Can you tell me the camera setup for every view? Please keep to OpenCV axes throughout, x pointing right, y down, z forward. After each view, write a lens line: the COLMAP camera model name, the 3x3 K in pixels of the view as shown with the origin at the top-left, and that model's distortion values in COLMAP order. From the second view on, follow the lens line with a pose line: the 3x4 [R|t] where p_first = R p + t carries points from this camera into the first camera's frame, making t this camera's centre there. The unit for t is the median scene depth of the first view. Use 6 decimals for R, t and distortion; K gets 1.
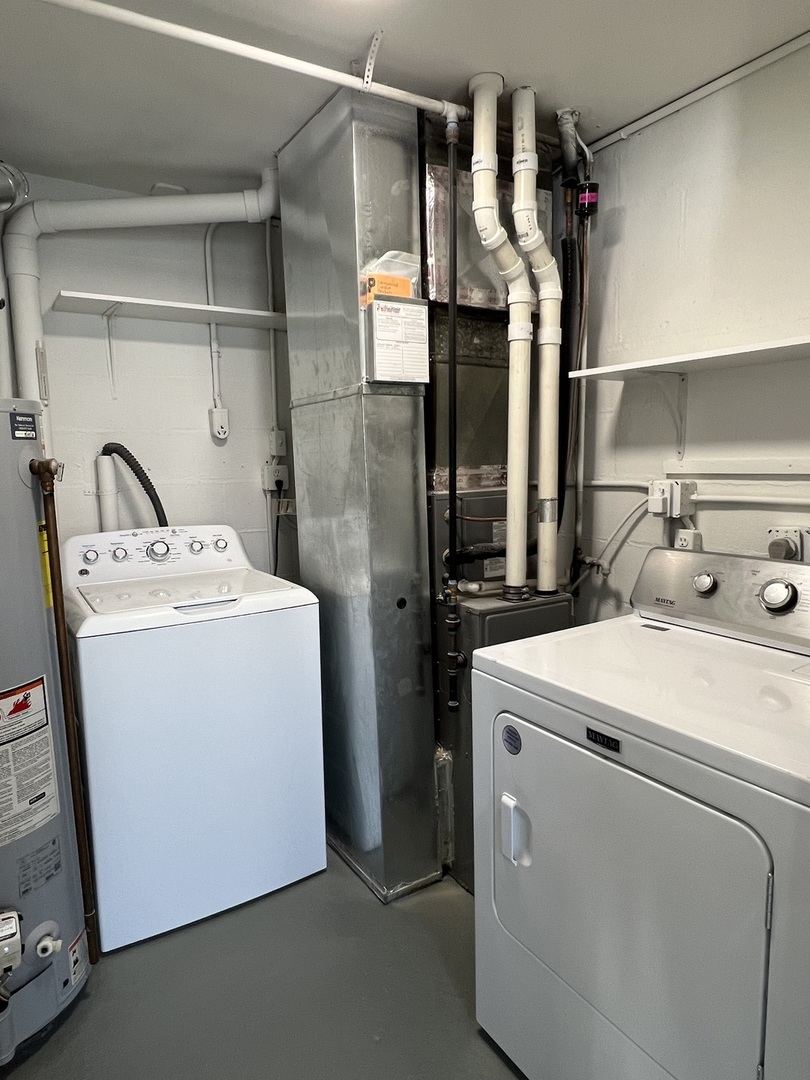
lens RADIAL K [[656.5, 0, 401.2], [0, 656.5, 539.3], [0, 0, 1]] dist [-0.005169, 0.004304]
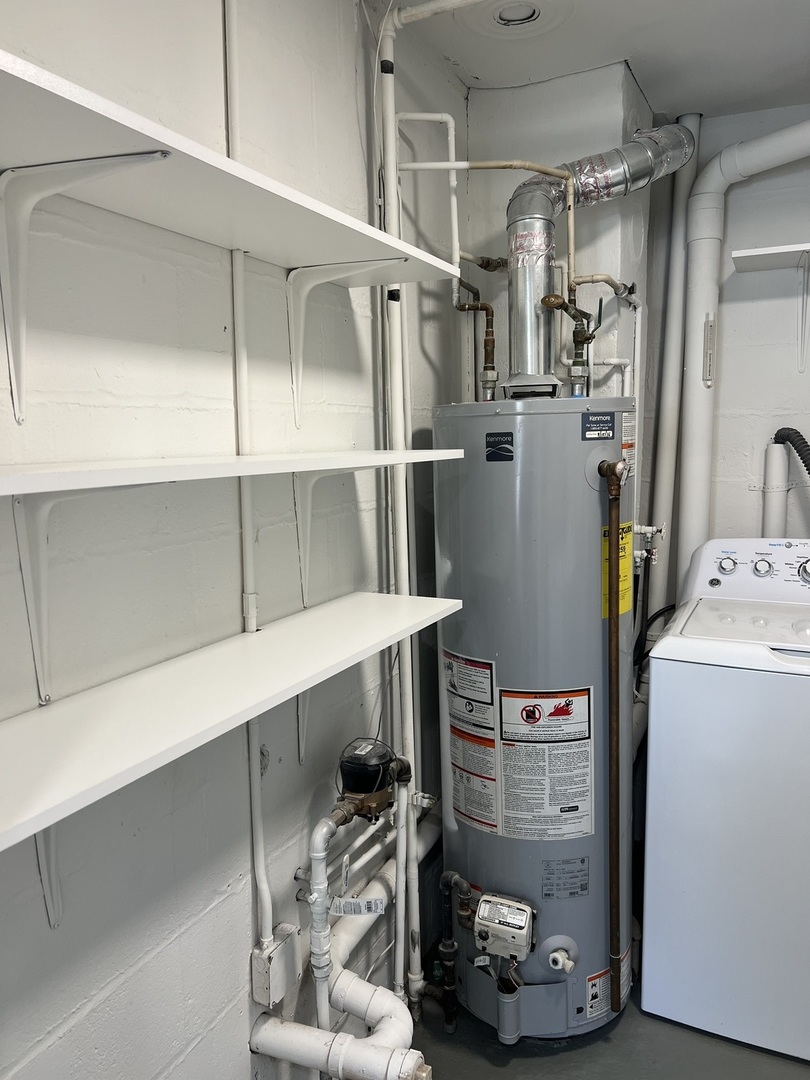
lens RADIAL K [[816.5, 0, 404.0], [0, 816.5, 542.2], [0, 0, 1]] dist [0.010122, -0.009042]
pose [[0.535129, 0.123708, -0.835664, 0.276989], [-0.104286, 0.991327, 0.079972, -0.067783], [0.838309, 0.044353, 0.543388, 0.120073]]
